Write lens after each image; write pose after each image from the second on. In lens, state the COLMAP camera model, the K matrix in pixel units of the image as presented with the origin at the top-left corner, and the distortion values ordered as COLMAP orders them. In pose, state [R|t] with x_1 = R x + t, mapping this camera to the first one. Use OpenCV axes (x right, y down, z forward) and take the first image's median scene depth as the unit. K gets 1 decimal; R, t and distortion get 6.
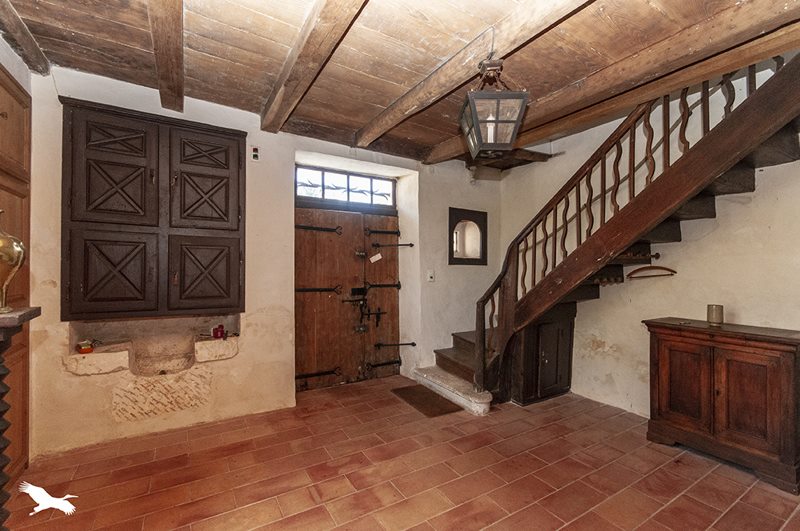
lens RADIAL K [[353.4, 0, 399.7], [0, 353.4, 265.3], [0, 0, 1]] dist [0.000441, -0.000156]
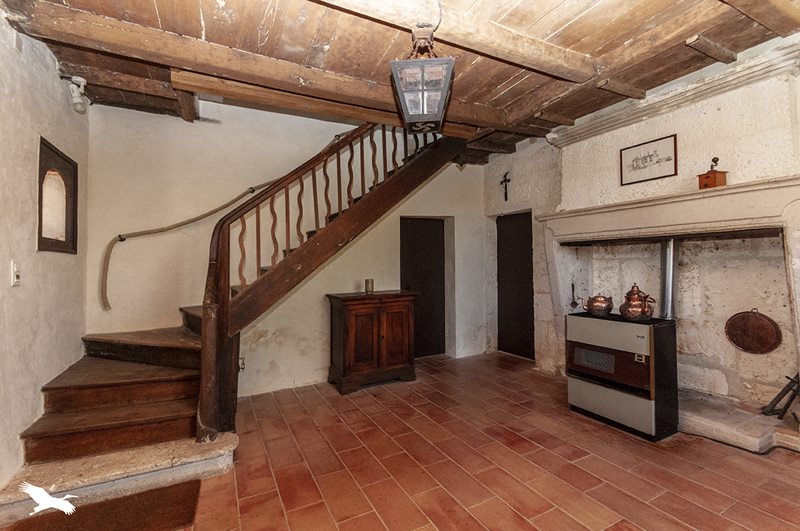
lens RADIAL K [[353.4, 0, 396.2], [0, 353.4, 258.9], [0, 0, 1]] dist [0.000441, -0.000156]
pose [[0.070322, 0.002578, 0.997521, -0.502742], [0.020343, 0.999785, -0.004018, 0.035418], [-0.997317, 0.020575, 0.070254, 0.732142]]
